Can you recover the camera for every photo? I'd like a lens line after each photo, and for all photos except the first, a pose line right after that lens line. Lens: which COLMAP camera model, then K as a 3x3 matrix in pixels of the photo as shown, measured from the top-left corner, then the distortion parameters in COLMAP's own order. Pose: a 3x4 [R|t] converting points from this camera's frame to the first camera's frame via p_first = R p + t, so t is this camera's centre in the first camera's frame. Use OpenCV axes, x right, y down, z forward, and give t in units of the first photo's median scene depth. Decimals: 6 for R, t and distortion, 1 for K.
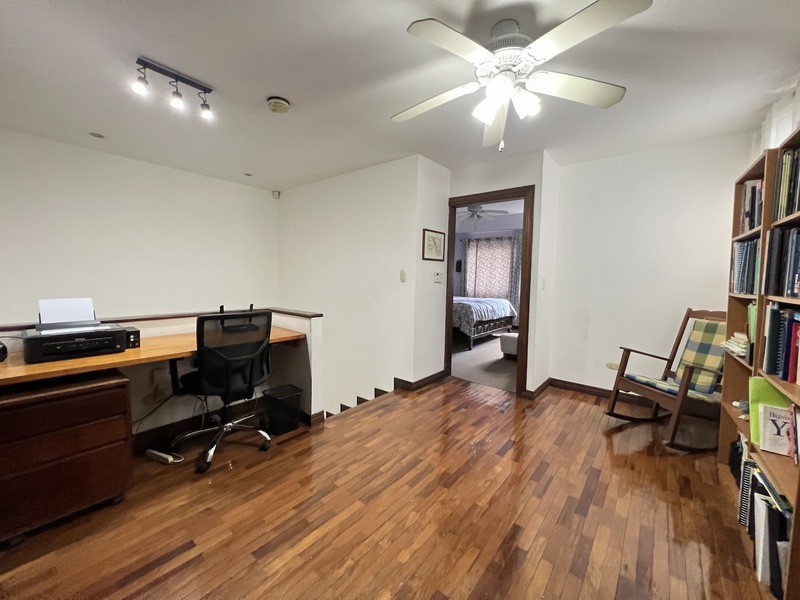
lens RADIAL K [[318.0, 0, 401.5], [0, 318.0, 298.3], [0, 0, 1]] dist [0.000040, 0.000015]
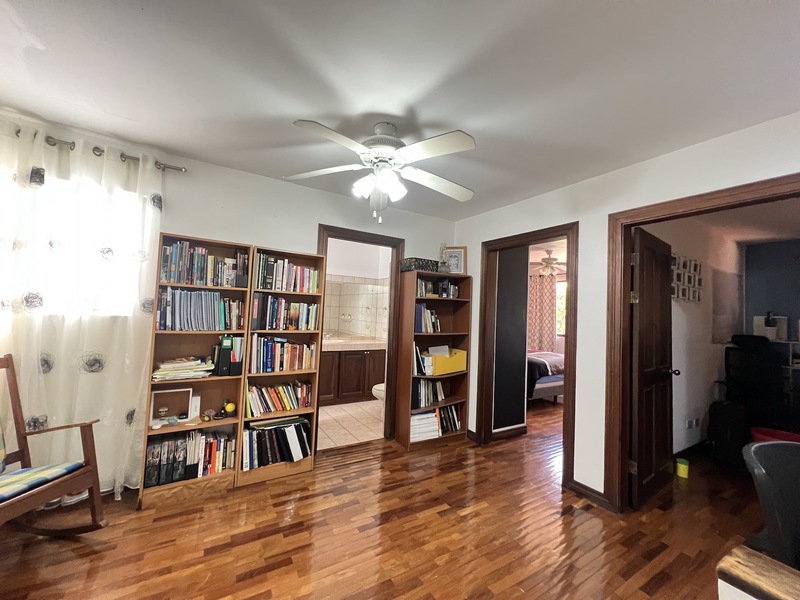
lens RADIAL K [[318.0, 0, 403.3], [0, 318.0, 298.7], [0, 0, 1]] dist [0.000040, 0.000015]
pose [[-0.944328, -0.040721, 0.326475, -0.174734], [-0.034983, 0.999113, 0.023428, -0.235669], [-0.327140, 0.010703, -0.944915, 2.255671]]
